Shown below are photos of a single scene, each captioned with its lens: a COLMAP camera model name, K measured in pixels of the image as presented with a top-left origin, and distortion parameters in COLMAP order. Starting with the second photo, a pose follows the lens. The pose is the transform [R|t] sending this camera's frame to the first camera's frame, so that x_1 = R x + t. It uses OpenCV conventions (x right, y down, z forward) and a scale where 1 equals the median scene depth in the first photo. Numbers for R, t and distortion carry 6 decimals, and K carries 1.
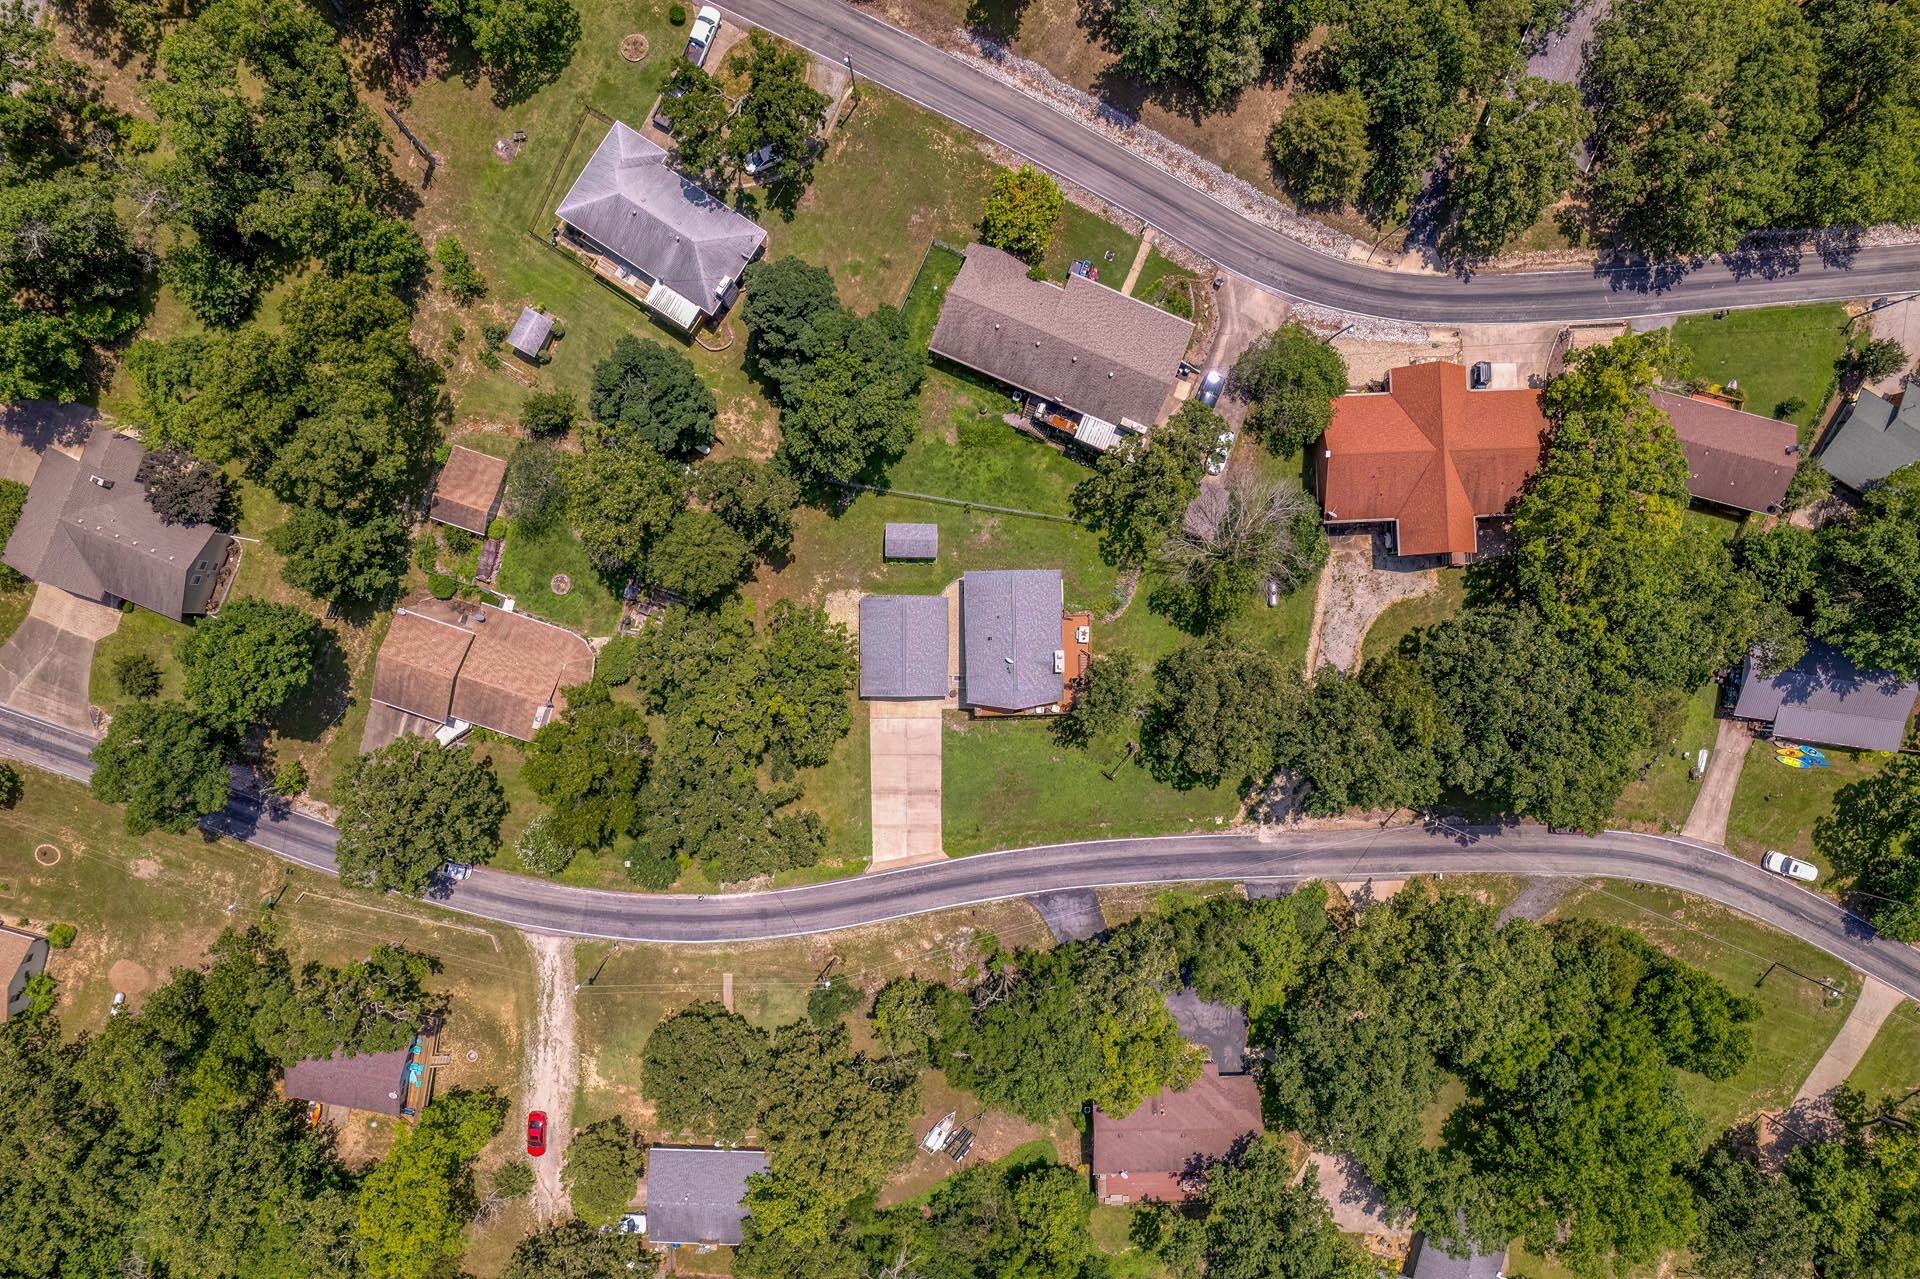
lens RADIAL K [[1235.9, 0, 960.0], [0, 1235.9, 639.5], [0, 0, 1]] dist [-0.073007, 0.066427]
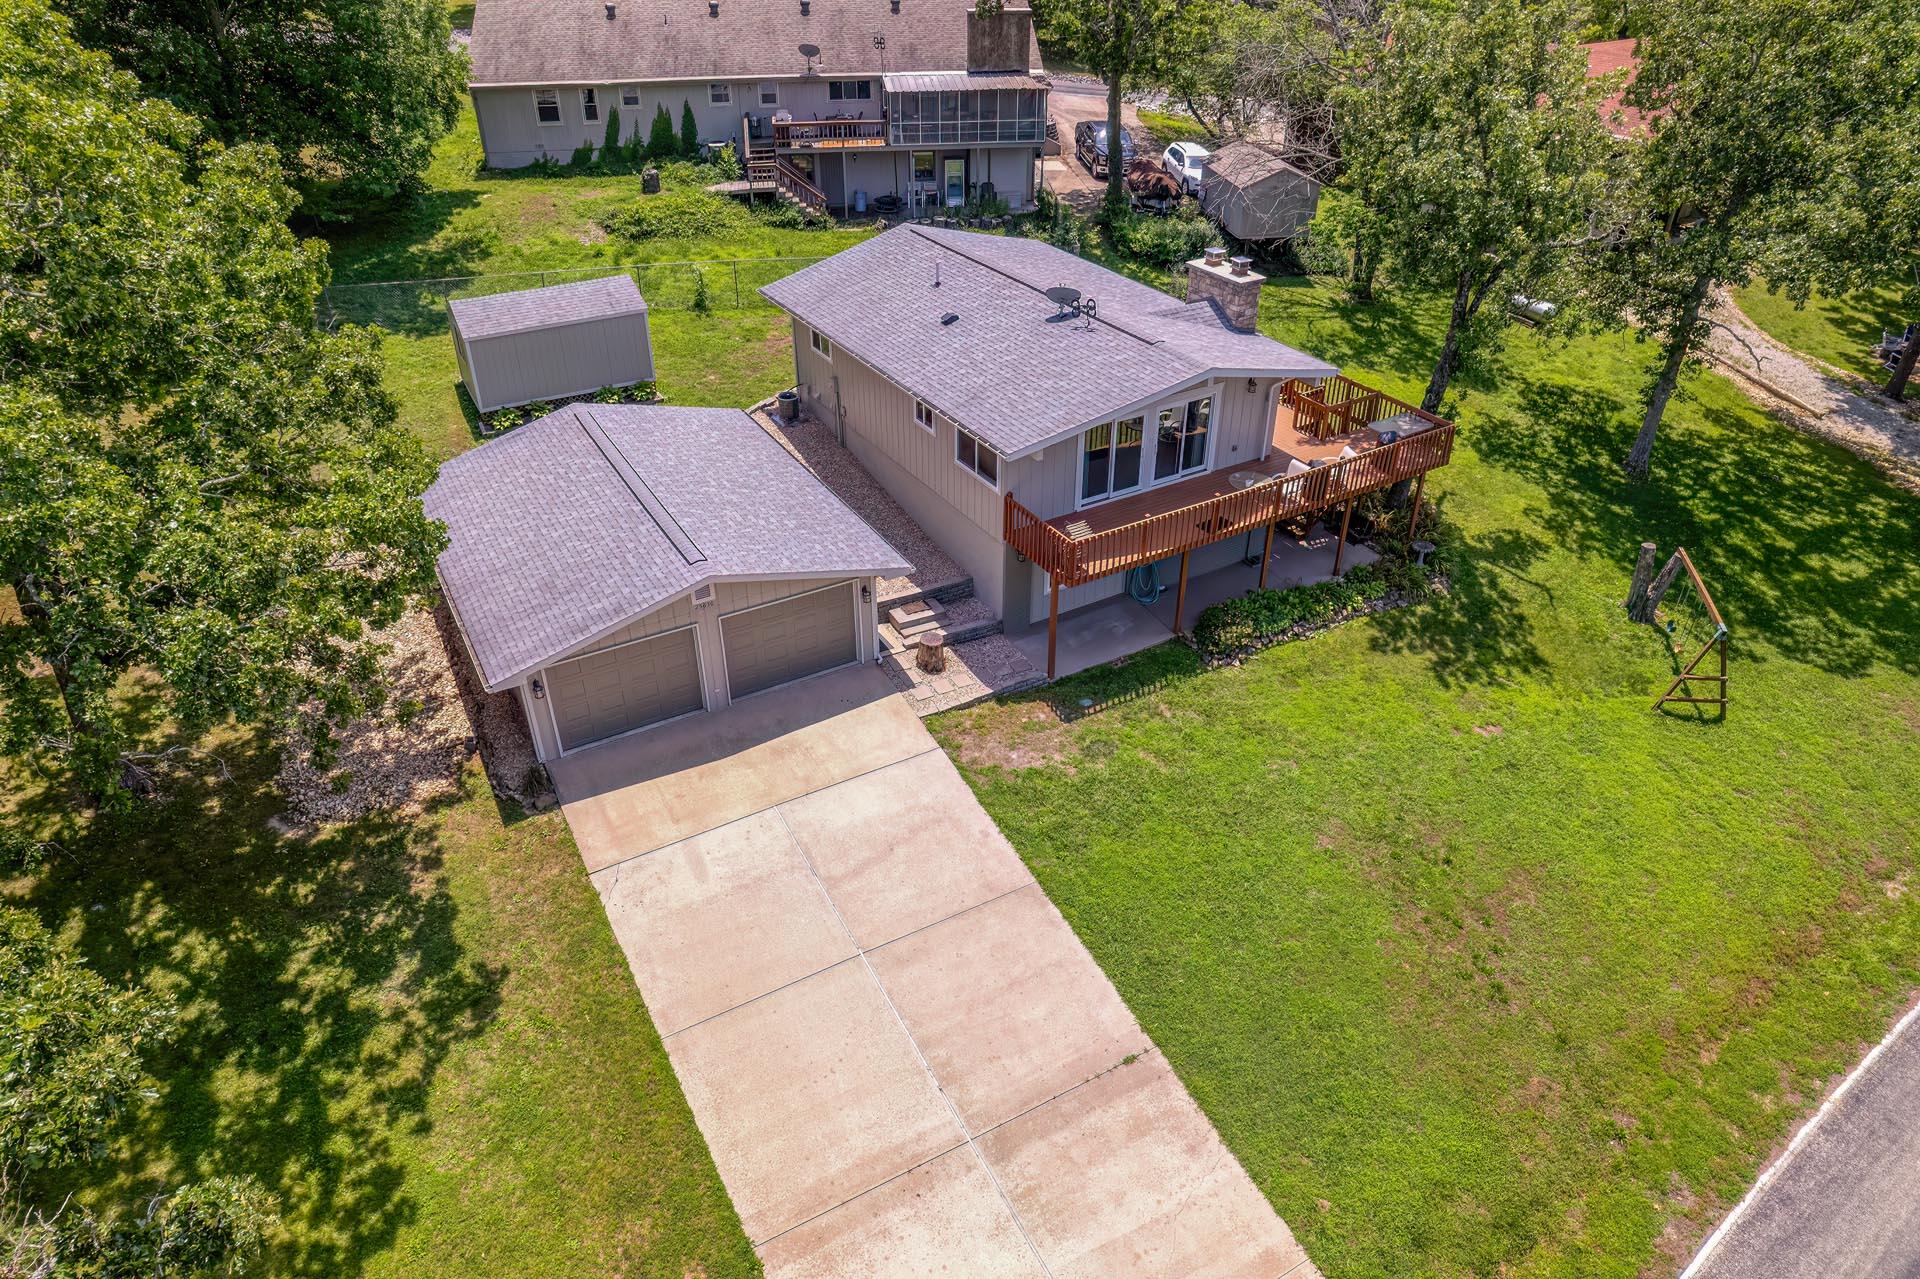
lens RADIAL K [[1213.7, 0, 971.6], [0, 1213.7, 647.4], [0, 0, 1]] dist [-0.073040, 0.071007]
pose [[0.866730, -0.274020, 0.416764, -0.088294], [0.498737, 0.486871, -0.717090, 0.198964], [-0.006414, 0.829379, 0.558650, 0.869691]]
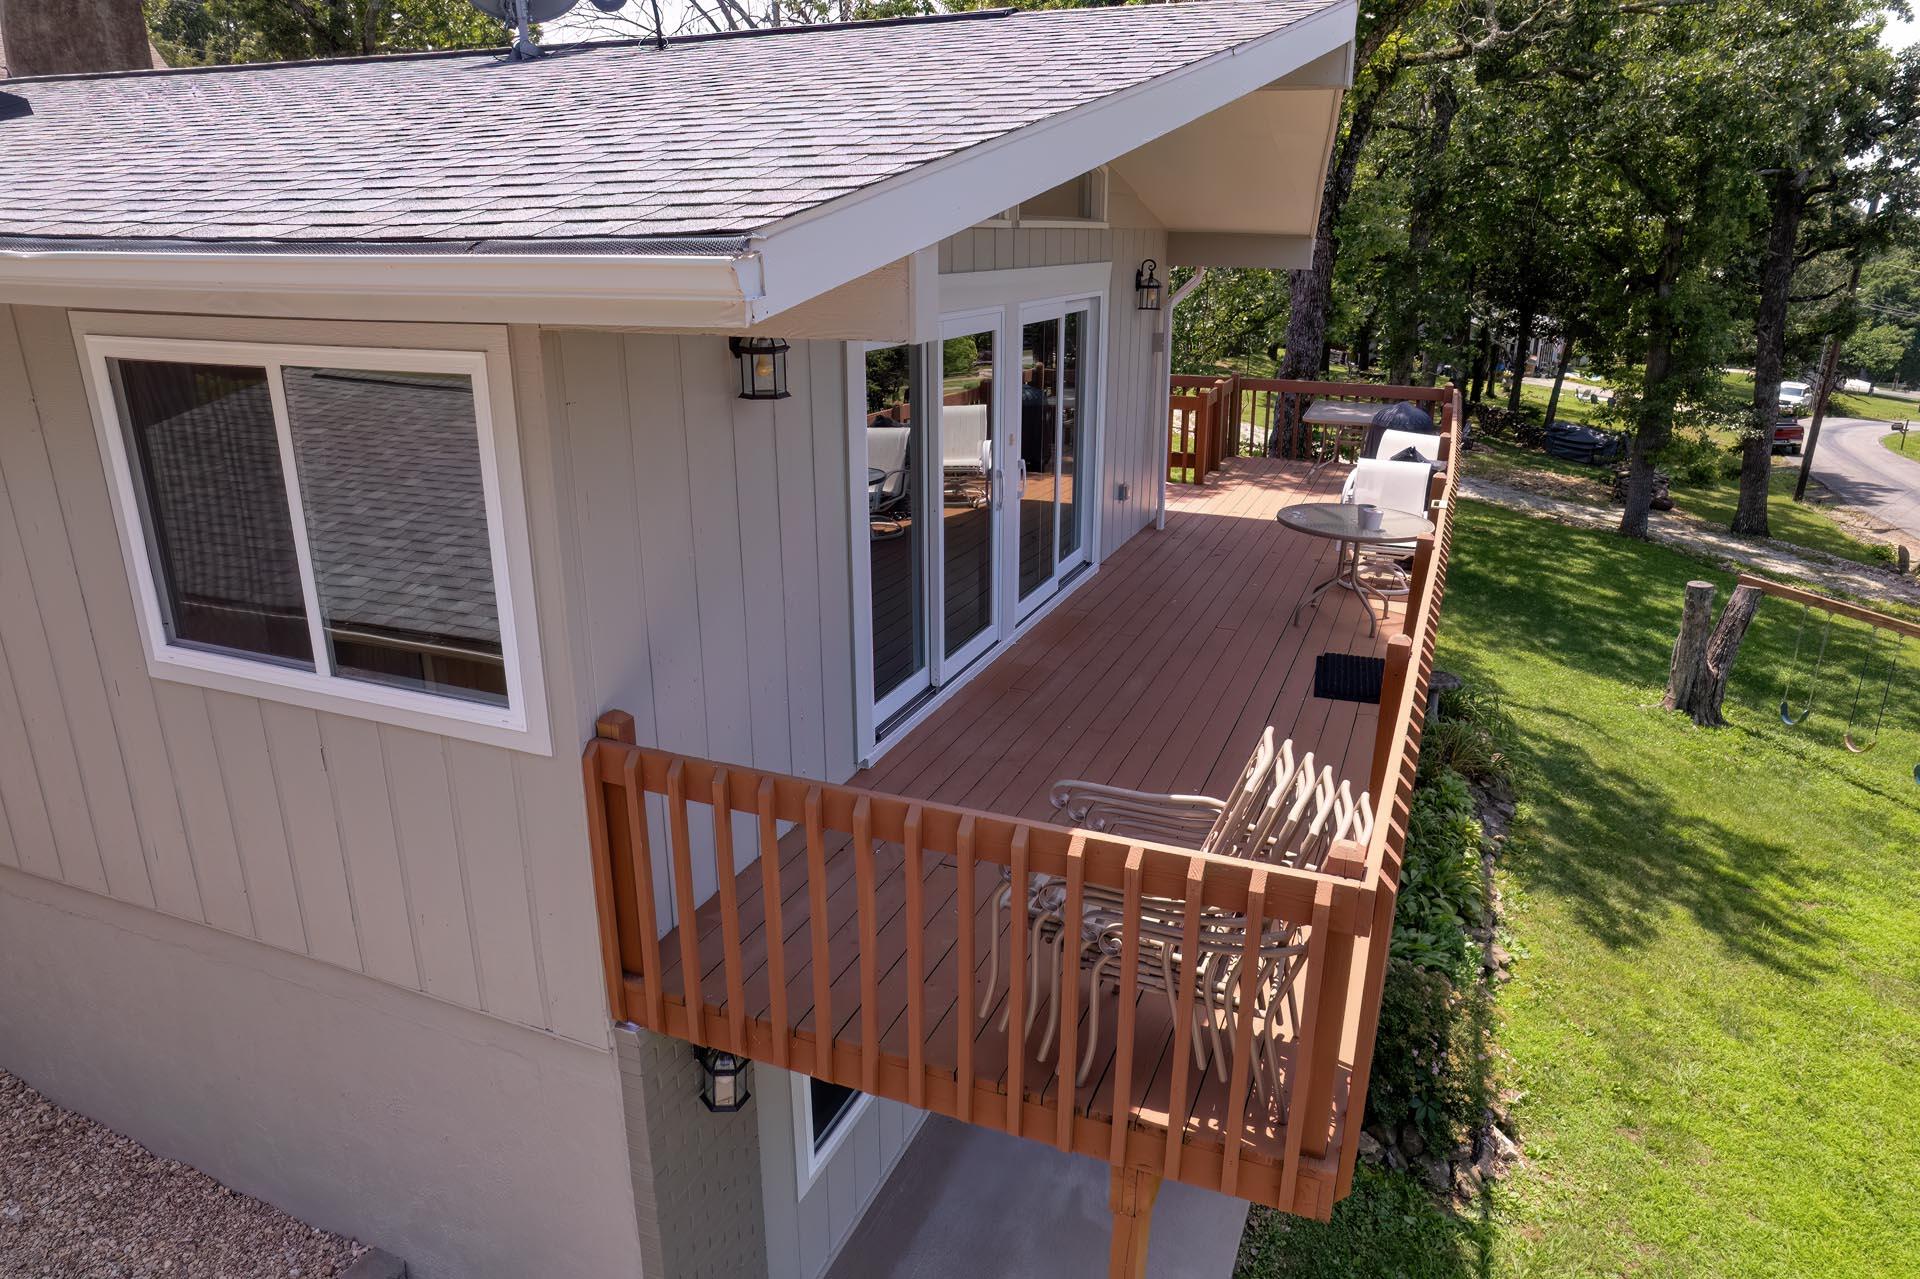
lens RADIAL K [[1235.9, 0, 960.0], [0, 1235.9, 639.5], [0, 0, 1]] dist [-0.073007, 0.066427]
pose [[0.408892, -0.285061, 0.866918, -0.012012], [0.912489, 0.141313, -0.383919, 0.059875], [-0.013066, 0.948035, 0.317896, 0.951689]]
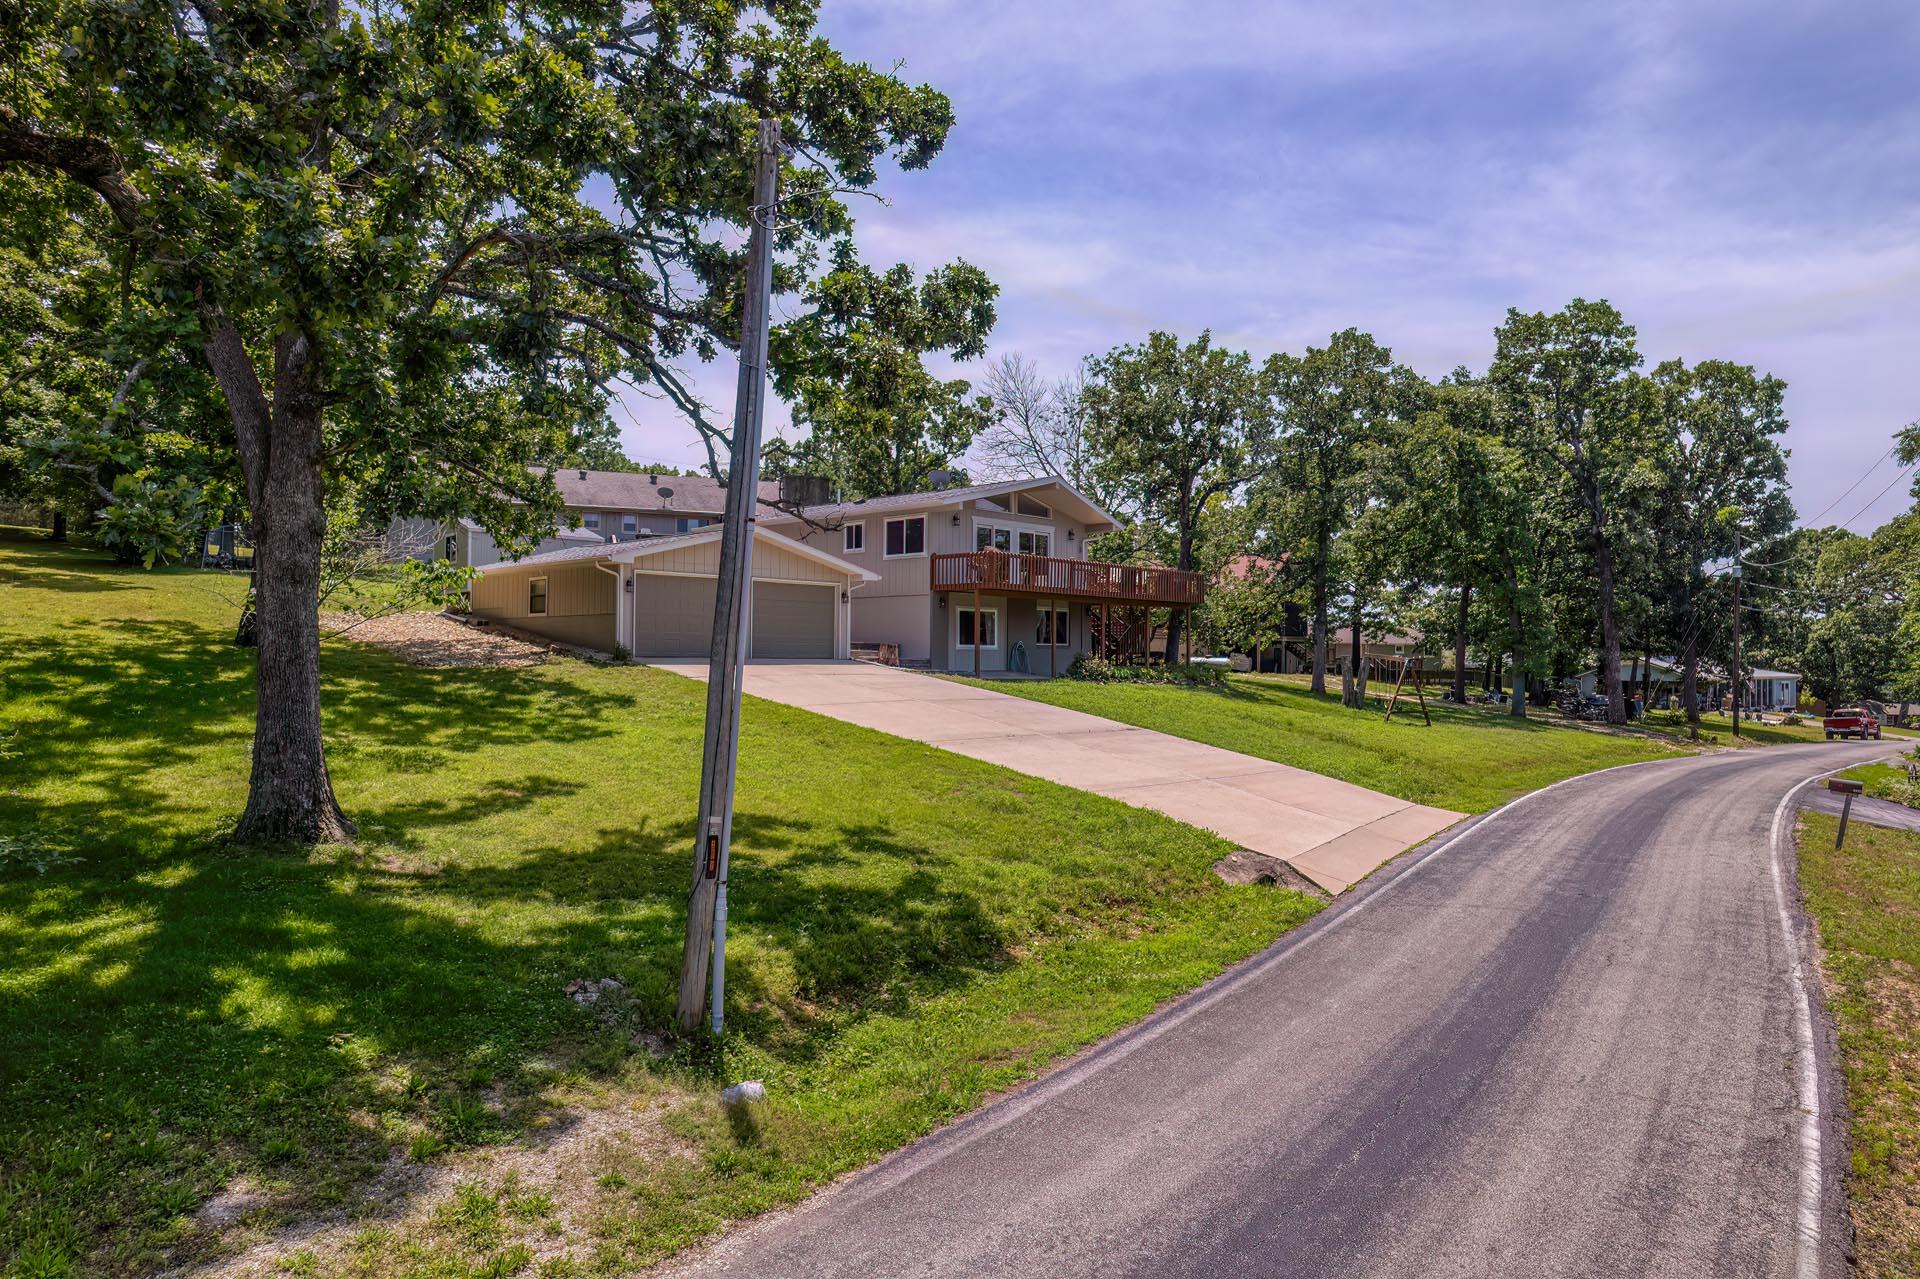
lens RADIAL K [[1198.9, 0, 960.0], [0, 1198.9, 639.5], [0, 0, 1]] dist [-0.086371, 0.078251]
pose [[0.700690, 0.019249, 0.713206, -0.190512], [0.713357, -0.001474, -0.700799, 0.247243], [-0.012439, 0.999814, -0.014764, 0.989027]]
